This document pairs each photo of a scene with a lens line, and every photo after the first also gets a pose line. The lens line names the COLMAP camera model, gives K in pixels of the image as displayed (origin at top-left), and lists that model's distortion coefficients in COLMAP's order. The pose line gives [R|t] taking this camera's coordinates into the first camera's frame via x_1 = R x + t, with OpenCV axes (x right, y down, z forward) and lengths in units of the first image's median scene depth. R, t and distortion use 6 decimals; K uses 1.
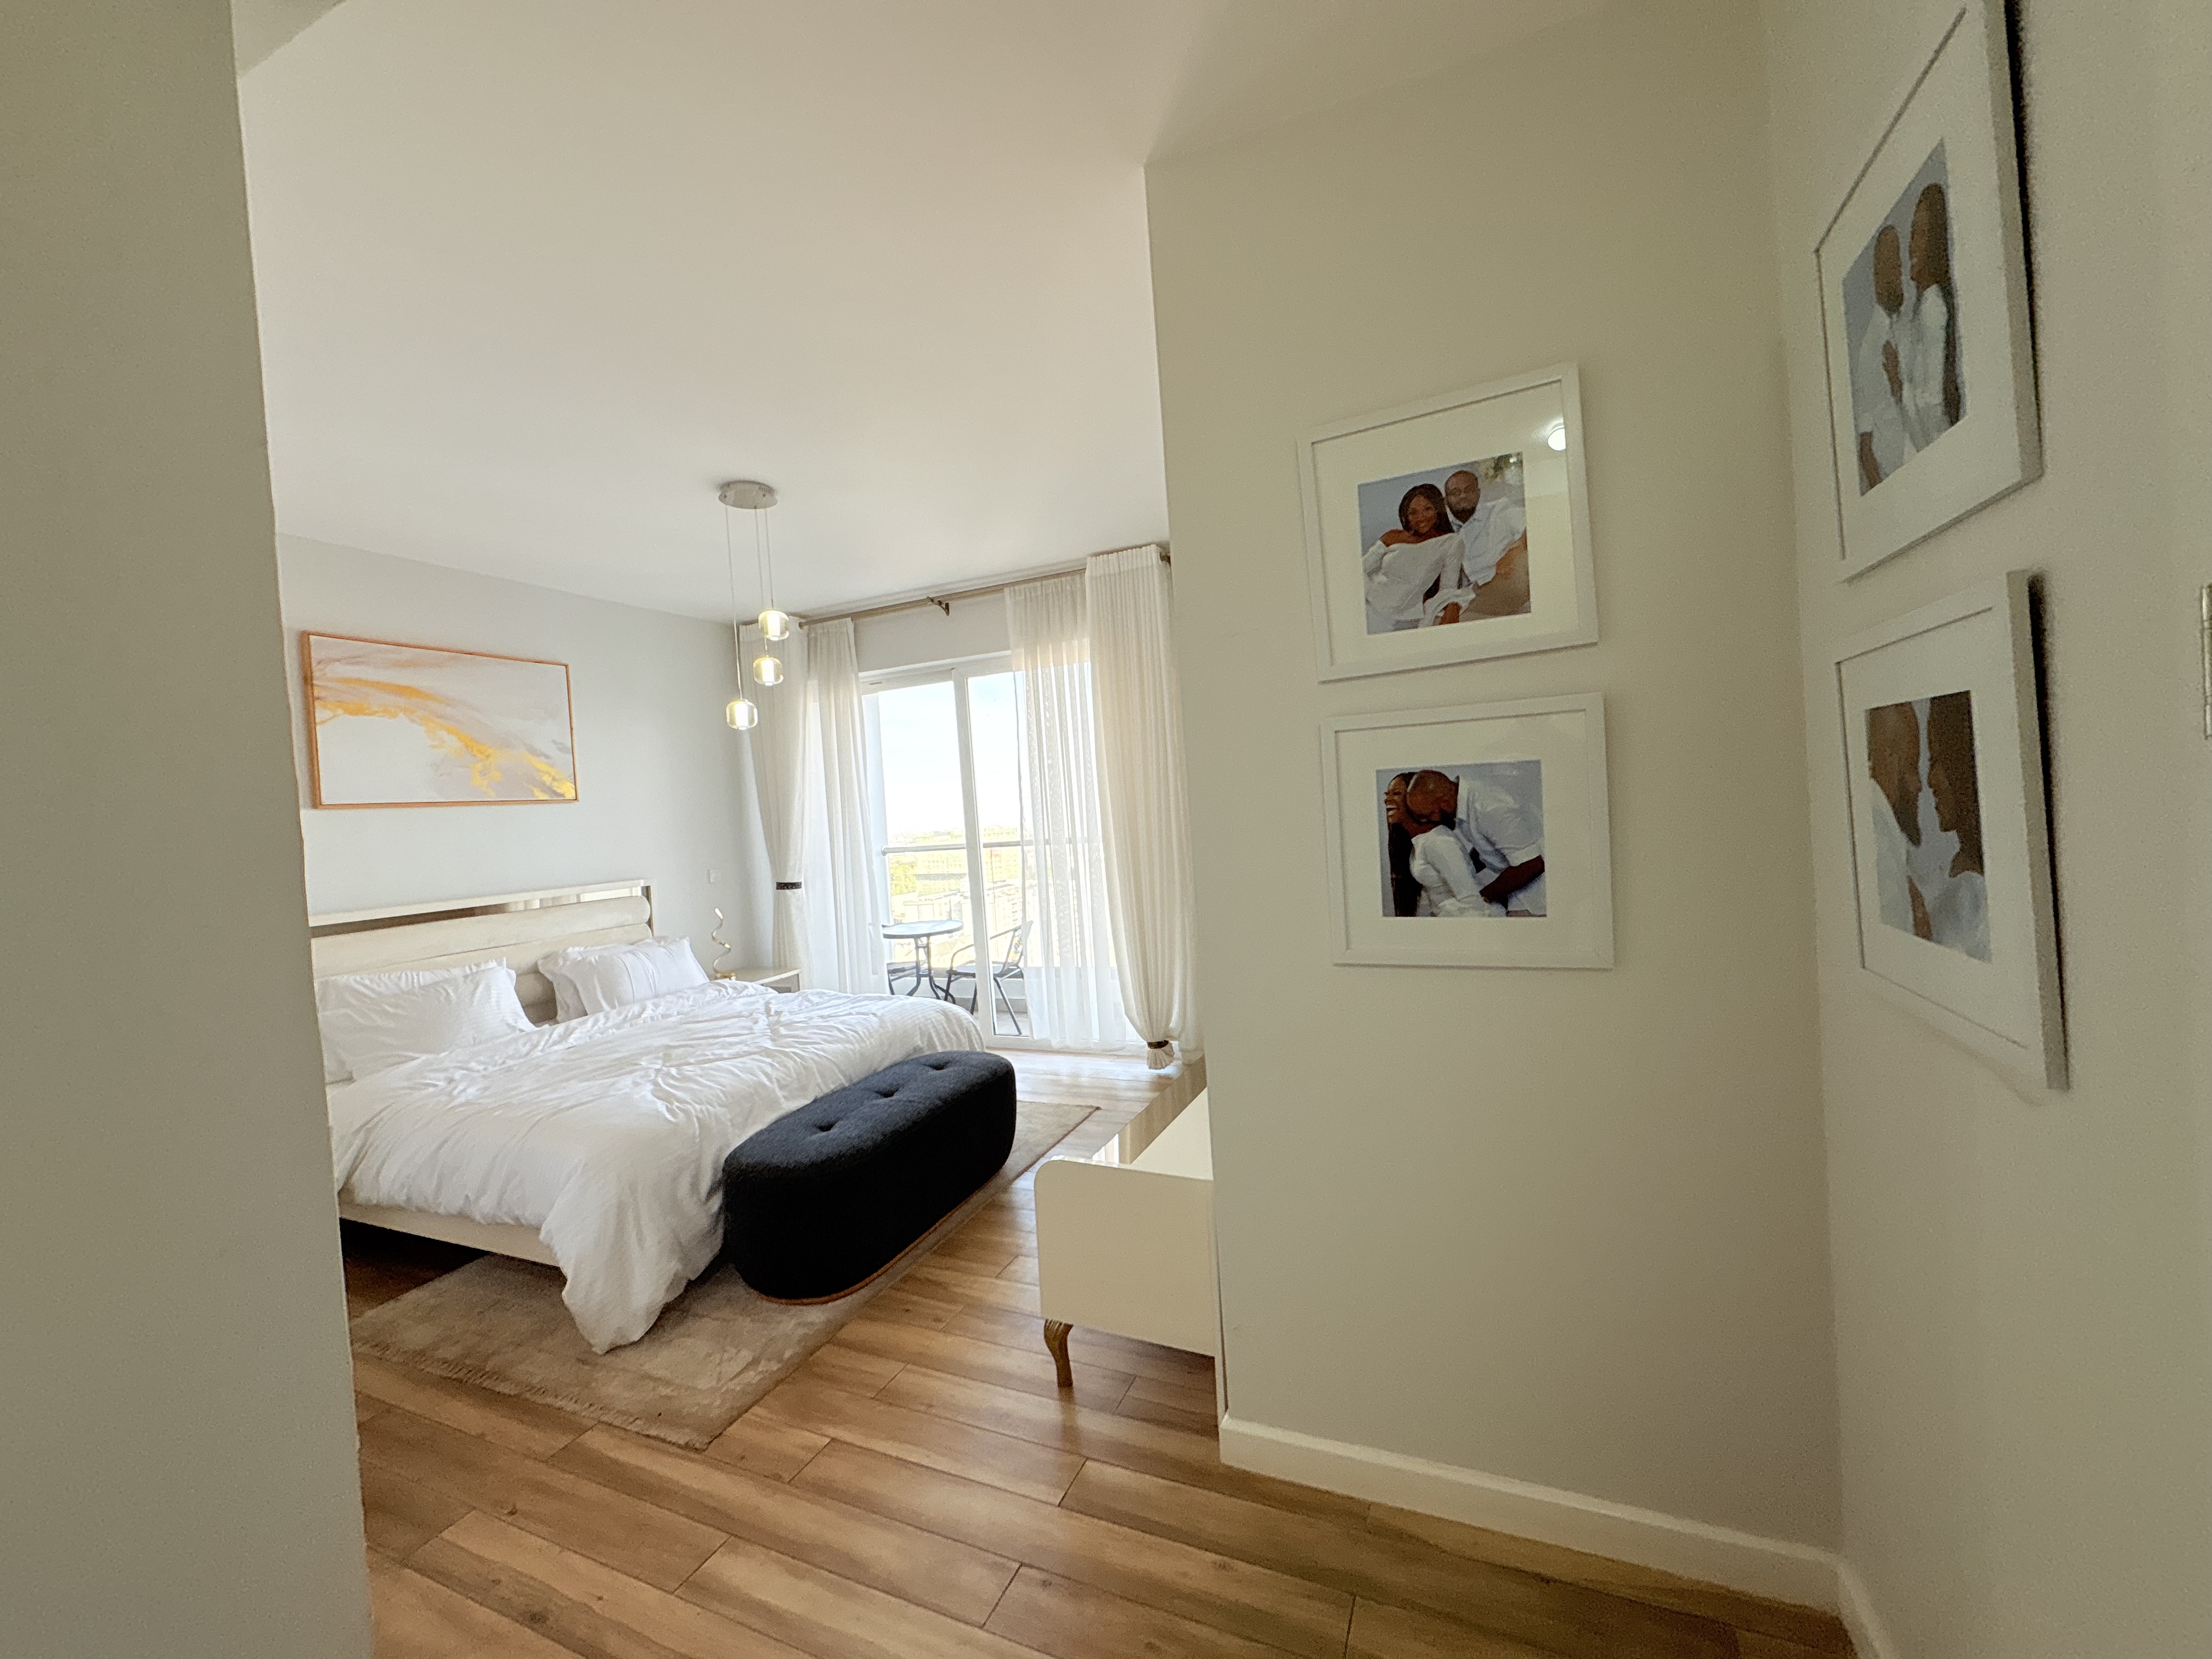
lens RADIAL K [[888.7, 0, 1106.0], [0, 888.7, 829.5], [0, 0, 1]] dist [0.001508, 0.000430]
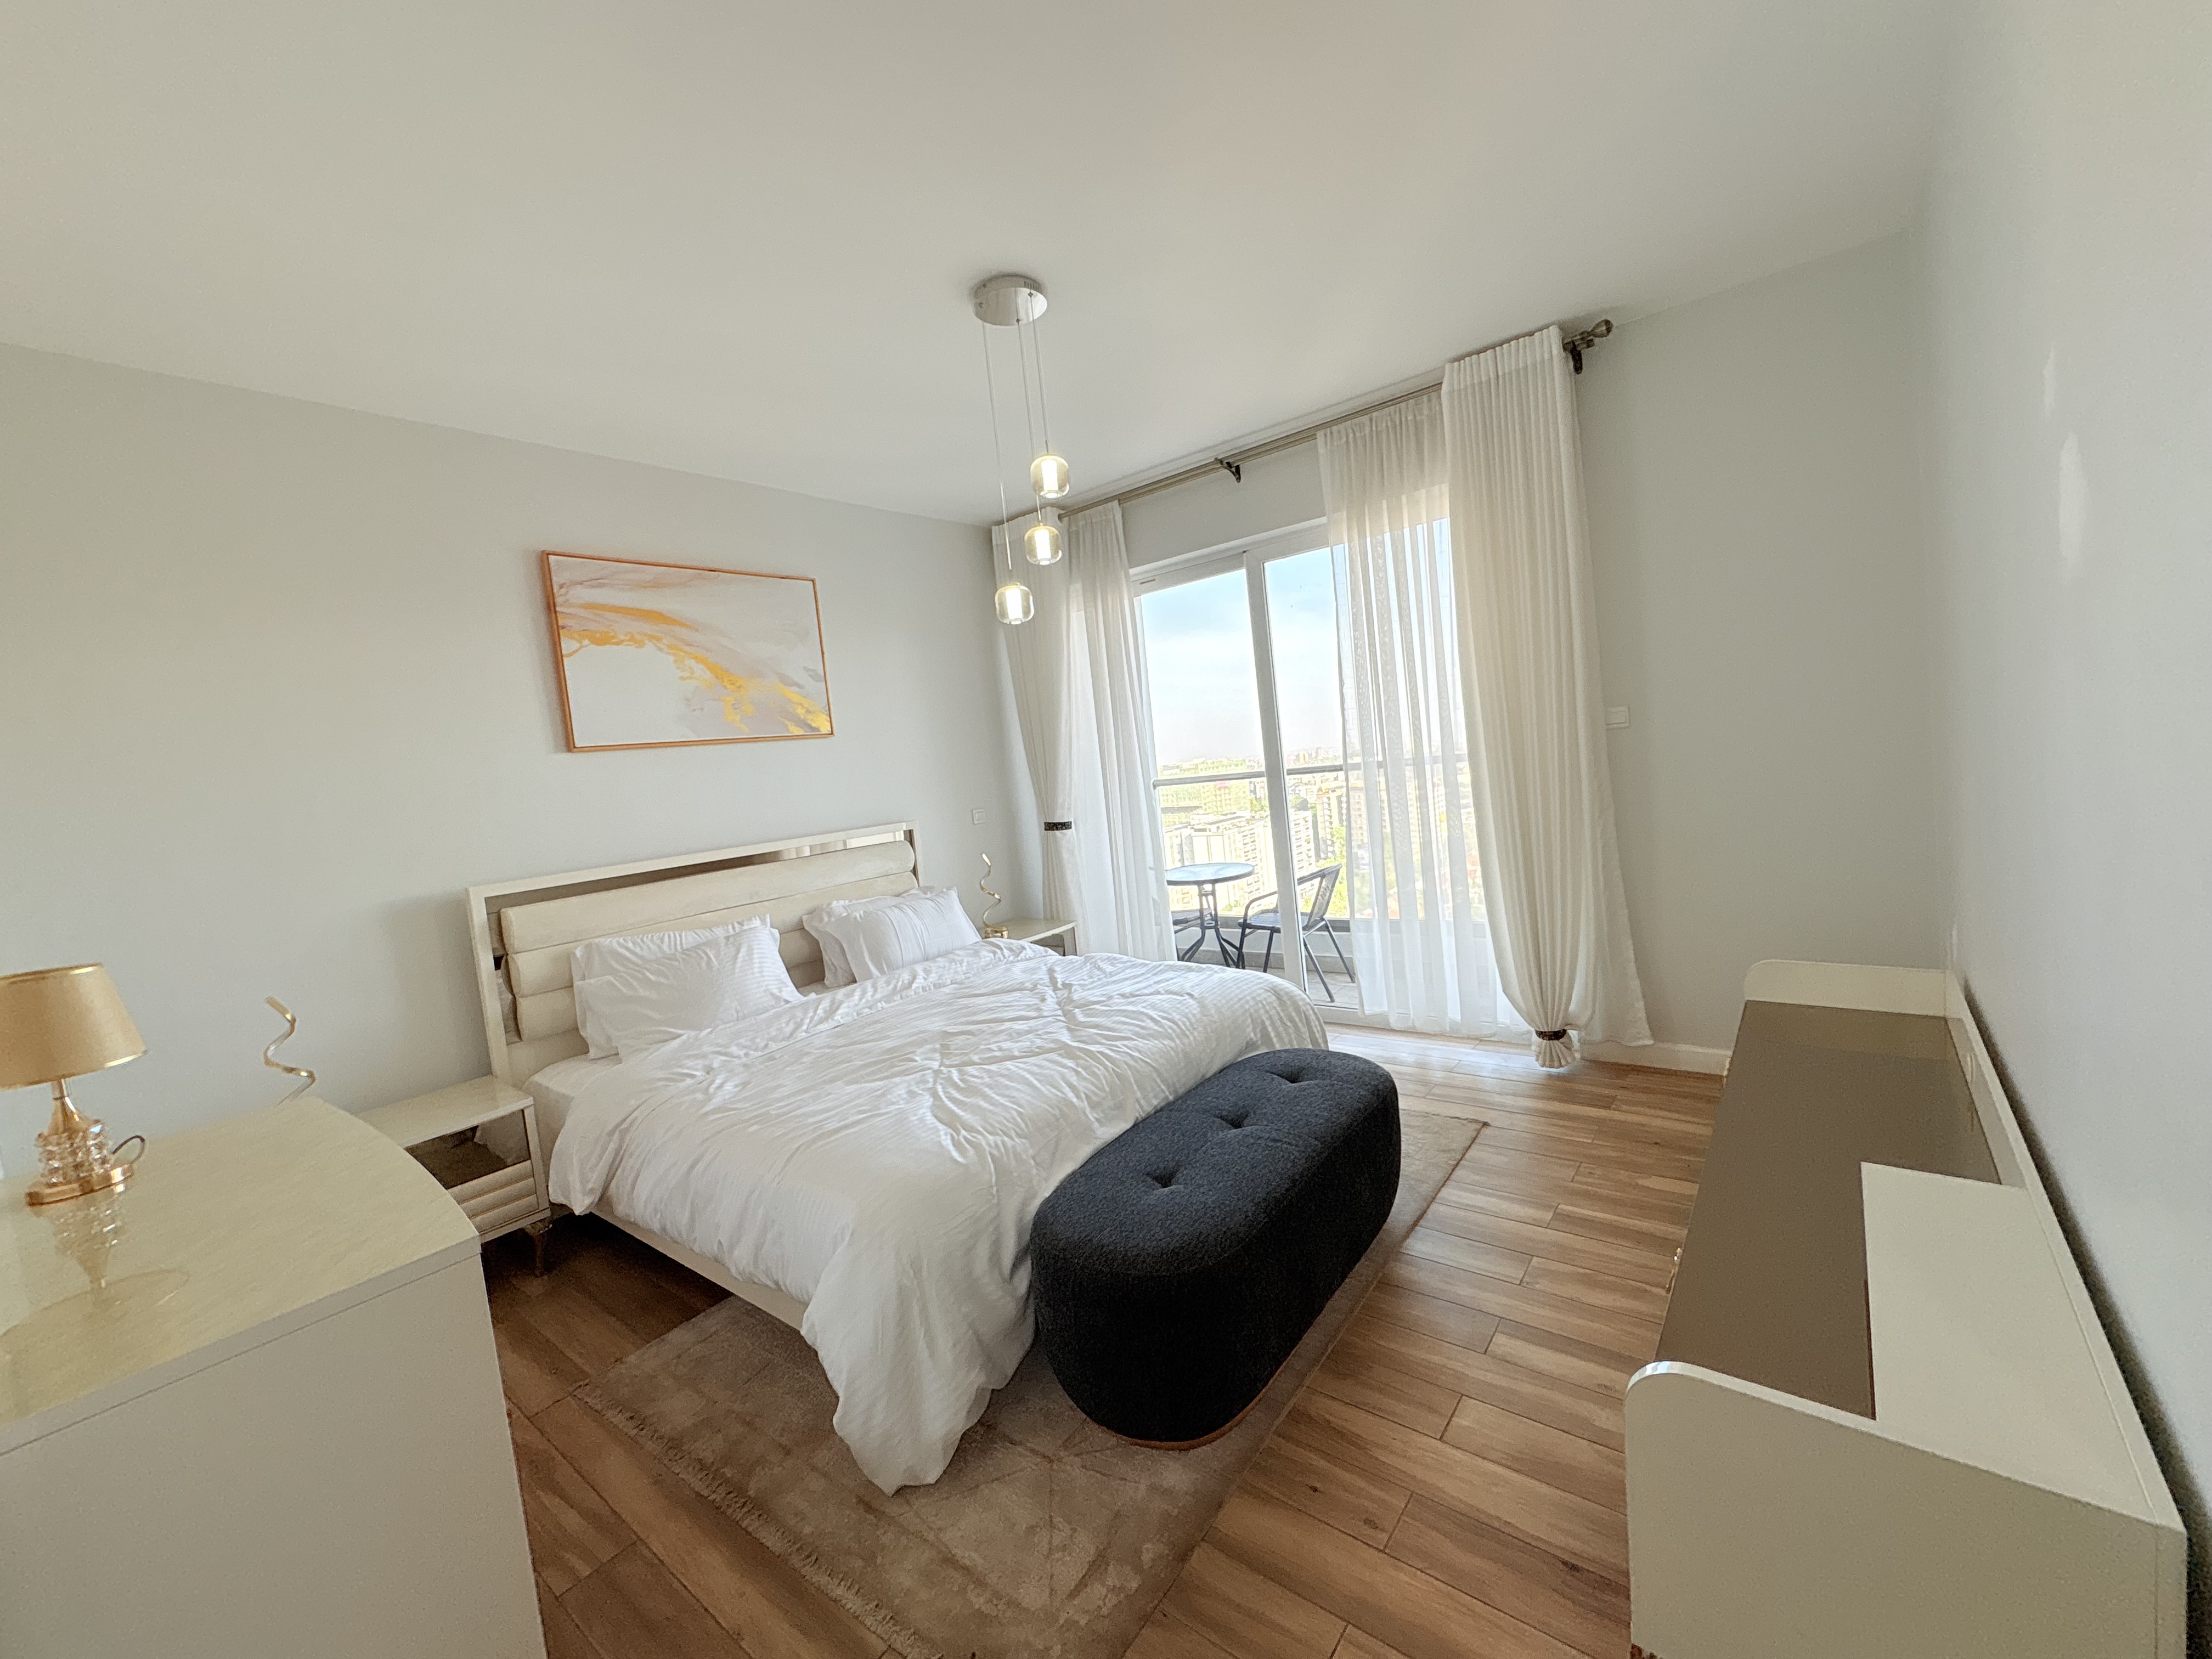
lens RADIAL K [[887.1, 0, 1106.2], [0, 887.1, 827.4], [0, 0, 1]] dist [0.000889, 0.000354]
pose [[0.967335, -0.016427, -0.252967, -0.138507], [0.035230, 0.996926, 0.069981, 0.008508], [0.251040, -0.076607, 0.964941, 0.263320]]
